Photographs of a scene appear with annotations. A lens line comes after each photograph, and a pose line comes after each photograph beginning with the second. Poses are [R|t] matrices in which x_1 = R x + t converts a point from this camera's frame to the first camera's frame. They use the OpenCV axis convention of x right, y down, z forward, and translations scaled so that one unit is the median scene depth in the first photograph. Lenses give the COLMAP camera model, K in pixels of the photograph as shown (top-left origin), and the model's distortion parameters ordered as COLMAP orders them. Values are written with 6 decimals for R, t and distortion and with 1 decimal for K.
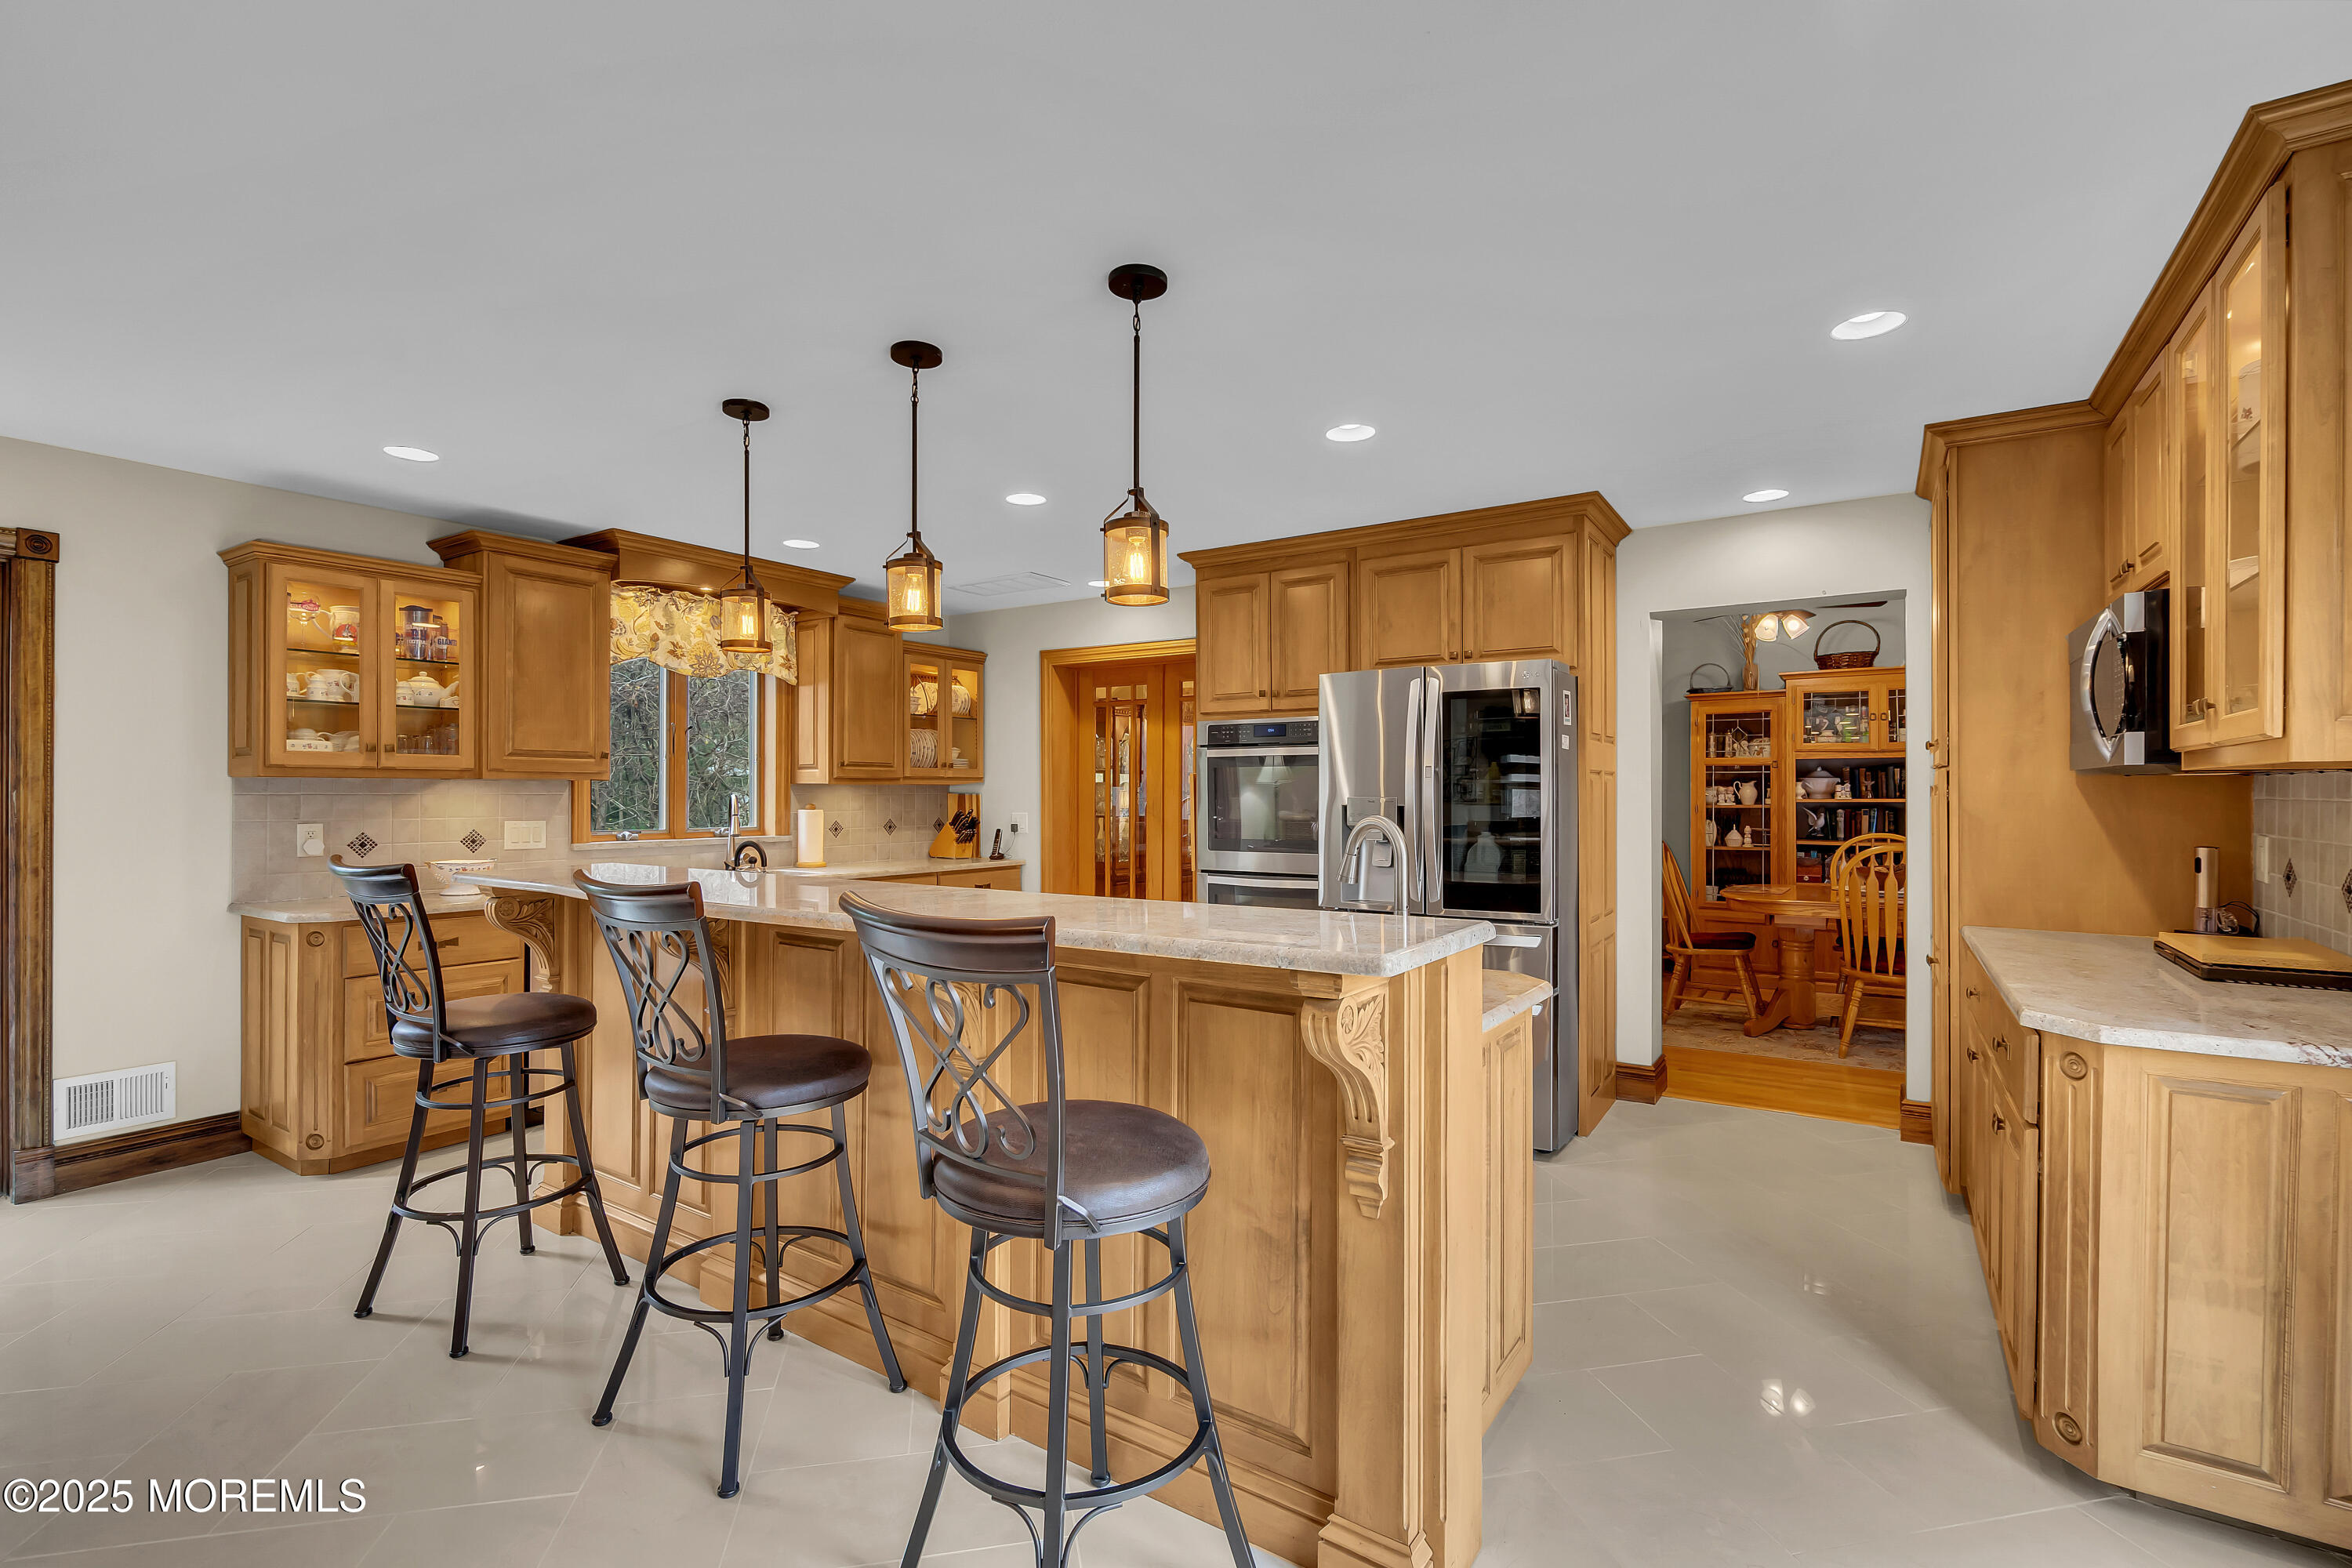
lens RADIAL K [[1053.9, 0, 1176.0], [0, 1053.9, 784.0], [0, 0, 1]] dist [-0.002871, -0.000242]
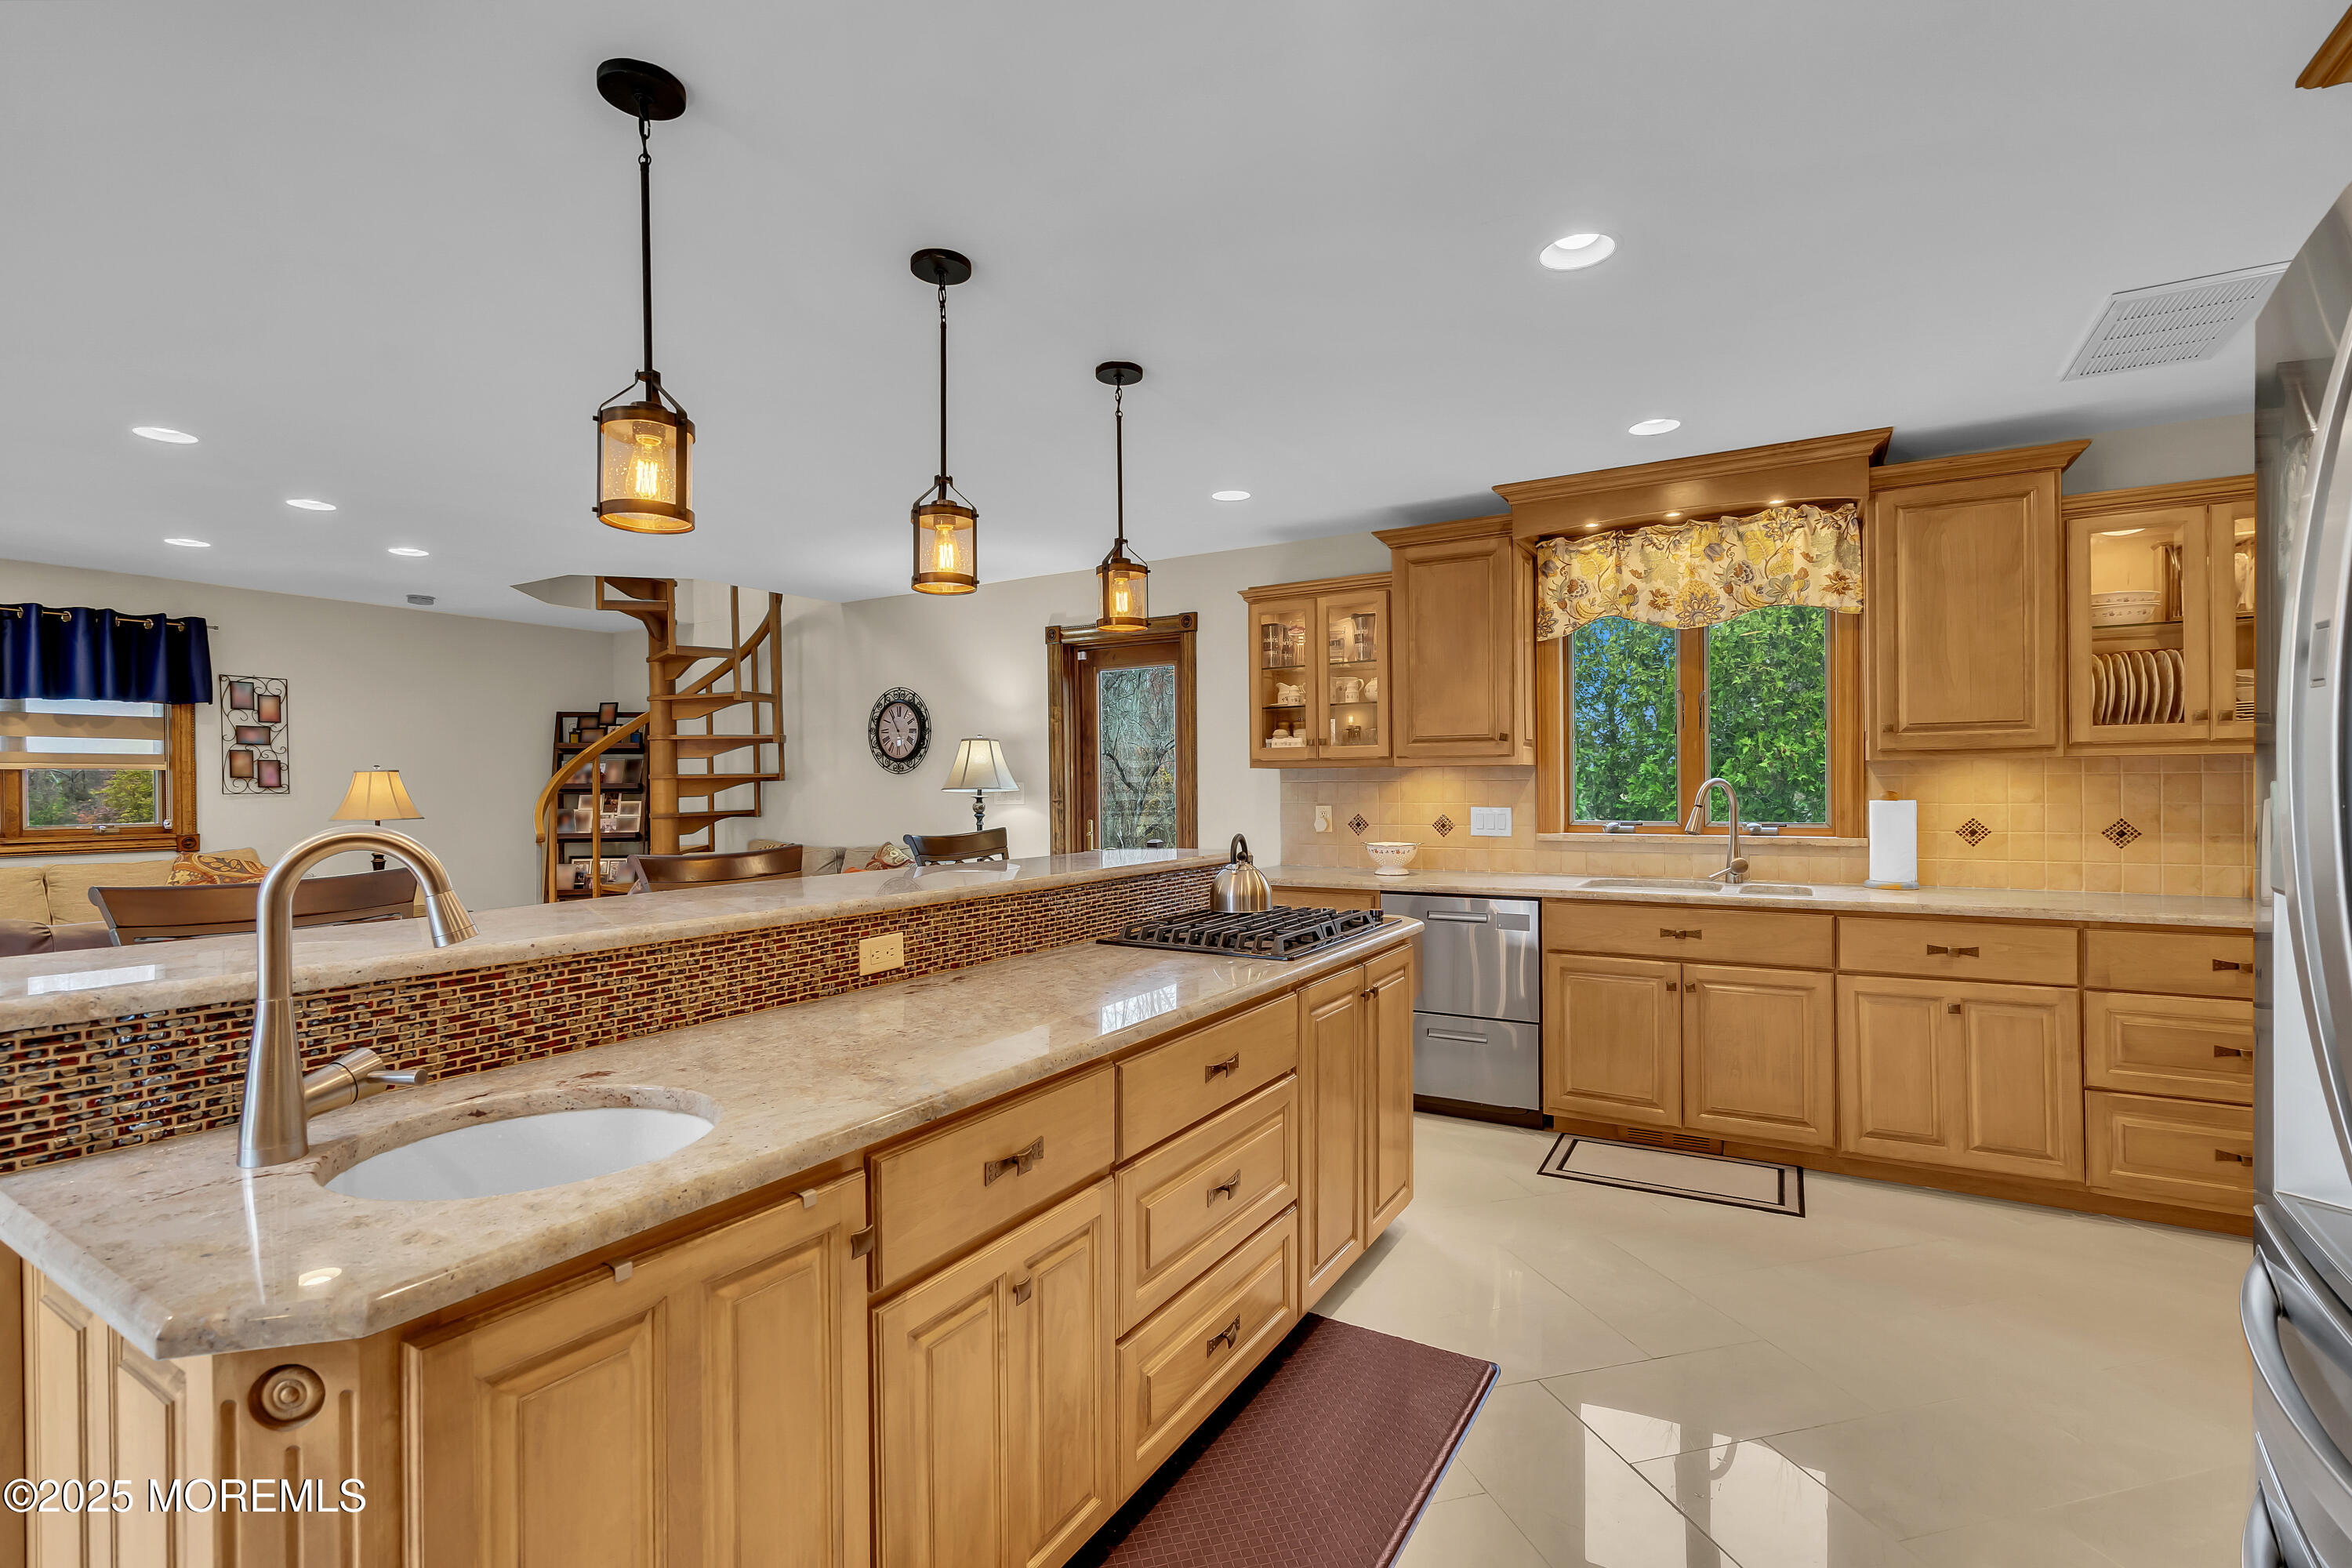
lens RADIAL K [[1071.2, 0, 1176.0], [0, 1071.2, 784.0], [0, 0, 1]] dist [0.000217, -0.000006]
pose [[0.057194, -0.000590, -0.998363, 0.349750], [0.017401, 0.999849, 0.000406, 0.007721], [0.998211, -0.017396, 0.057195, 0.632234]]
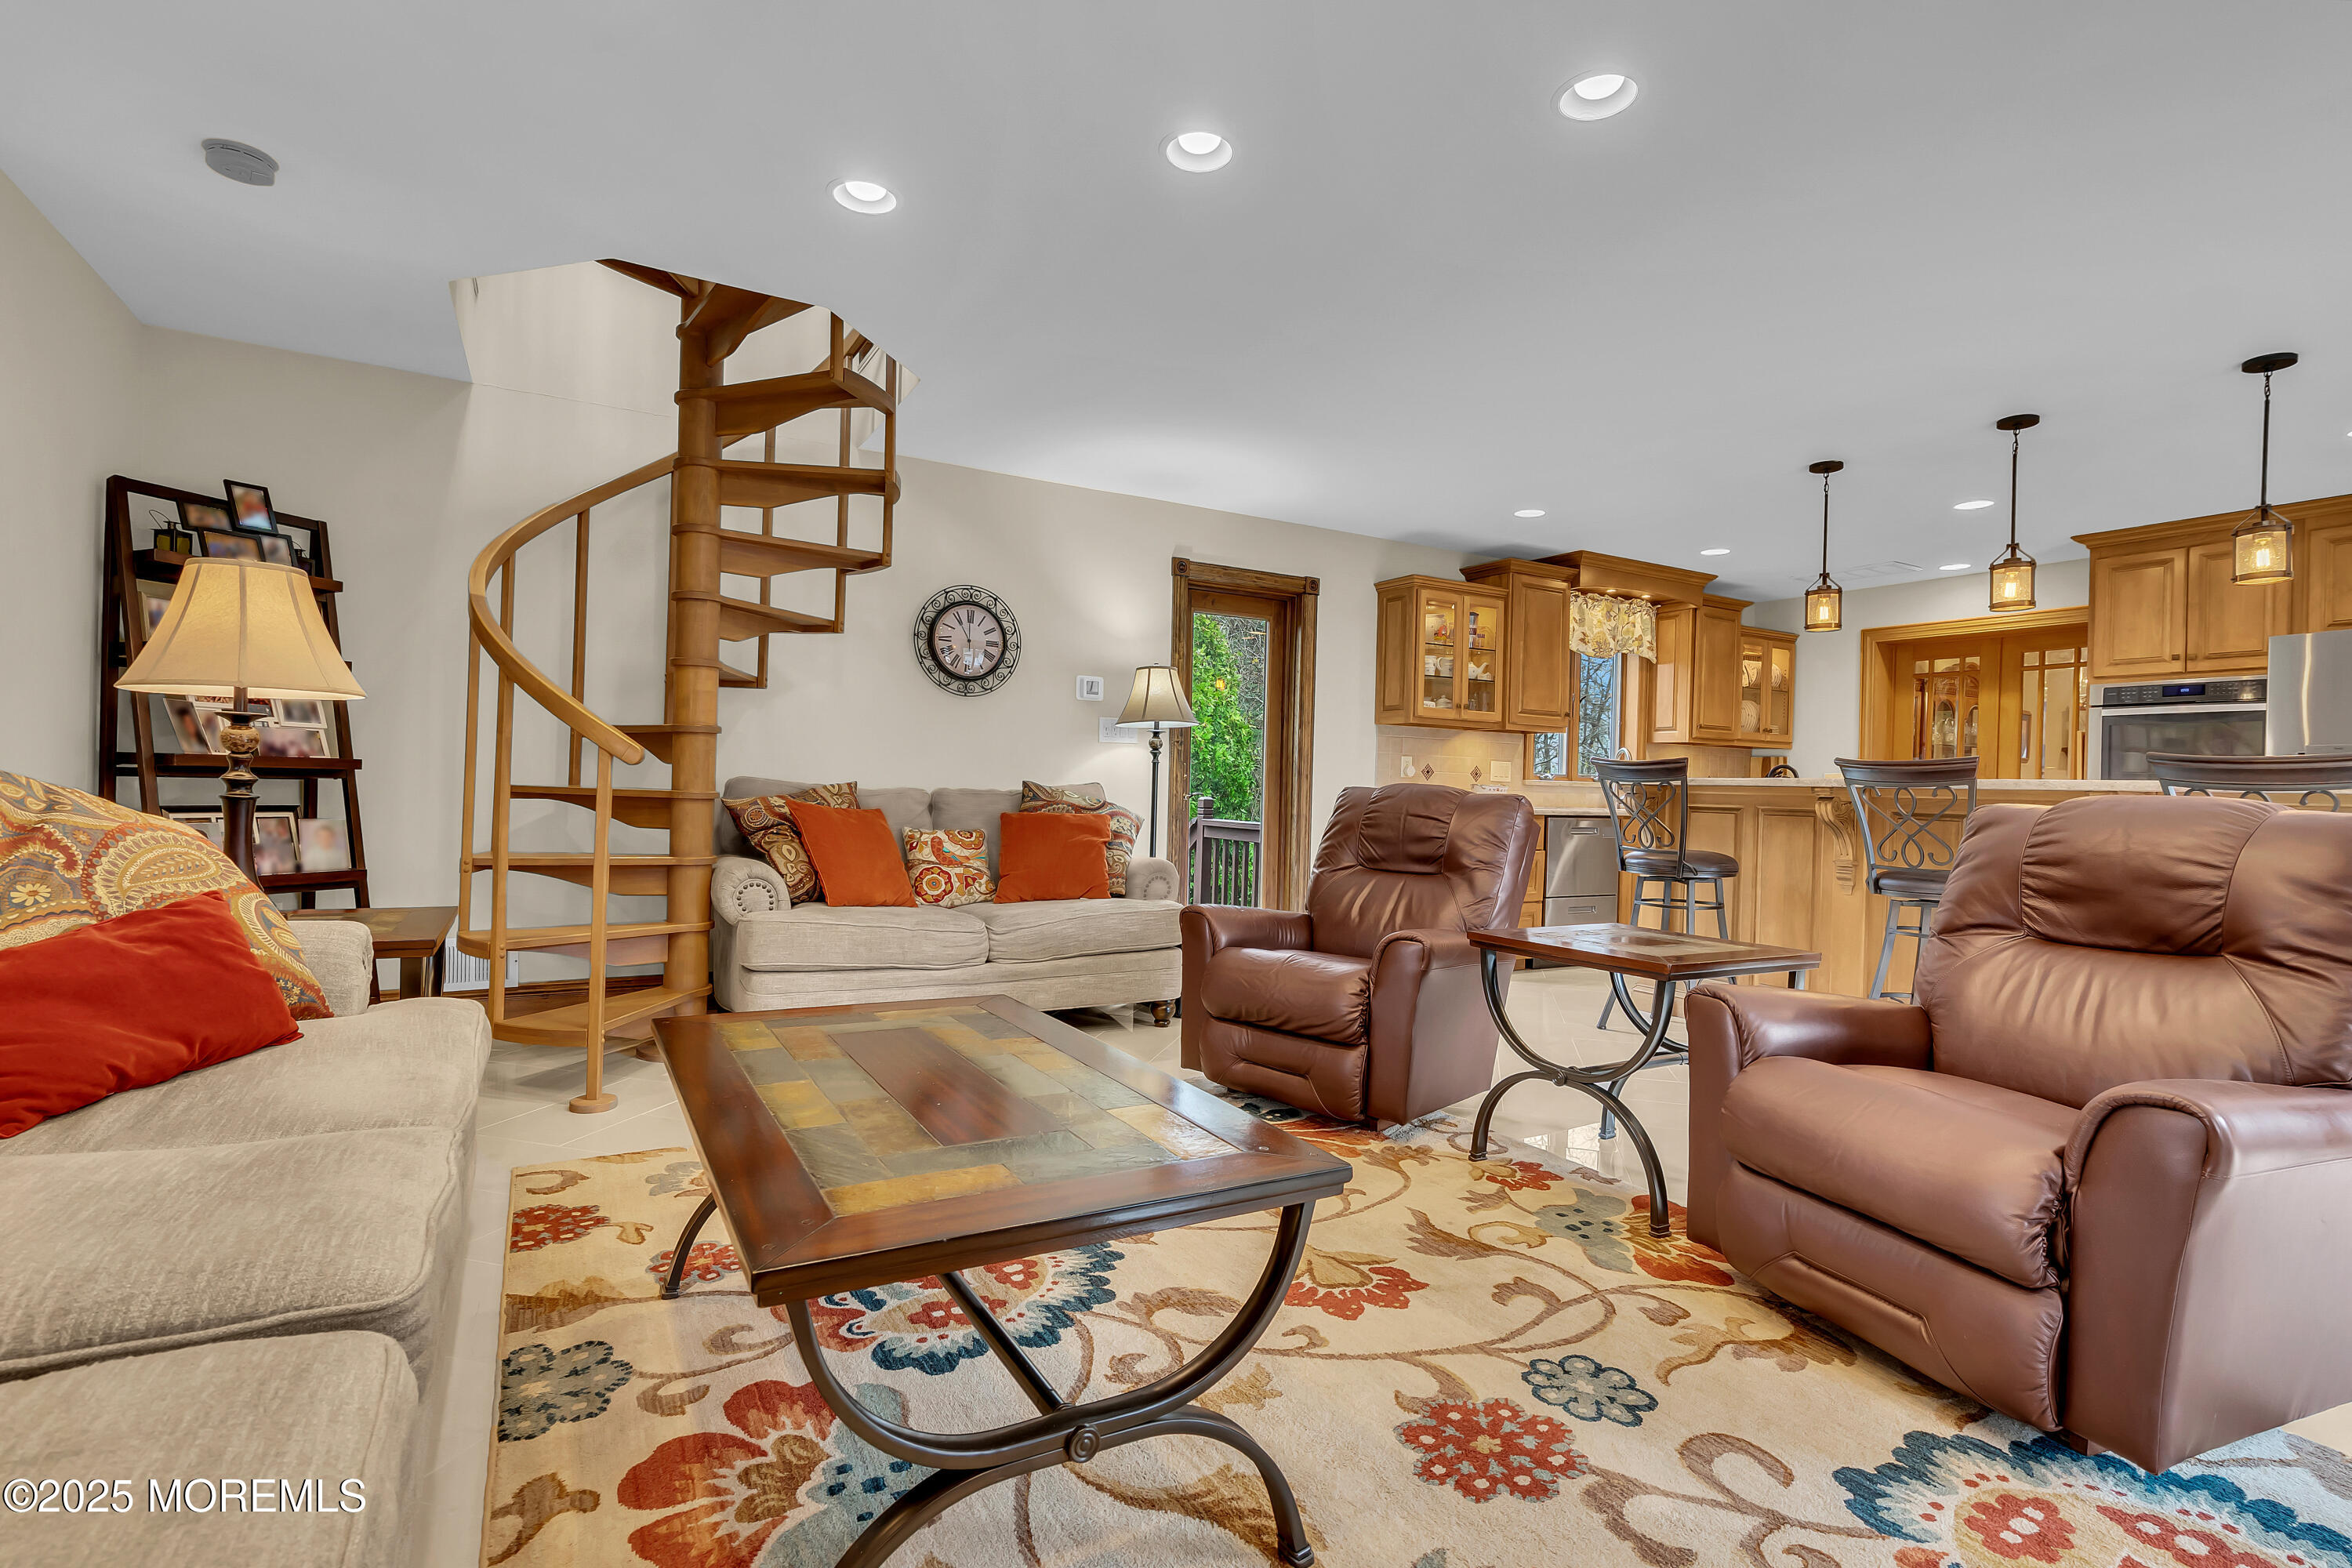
lens RADIAL K [[1114.0, 0, 1176.0], [0, 1114.0, 784.0], [0, 0, 1]] dist [-0.000130, 0.000399]
pose [[0.897460, 0.021724, -0.440560, -0.340263], [-0.022073, 0.999747, 0.004334, 0.065320], [0.440543, 0.005834, 0.897713, -0.513045]]
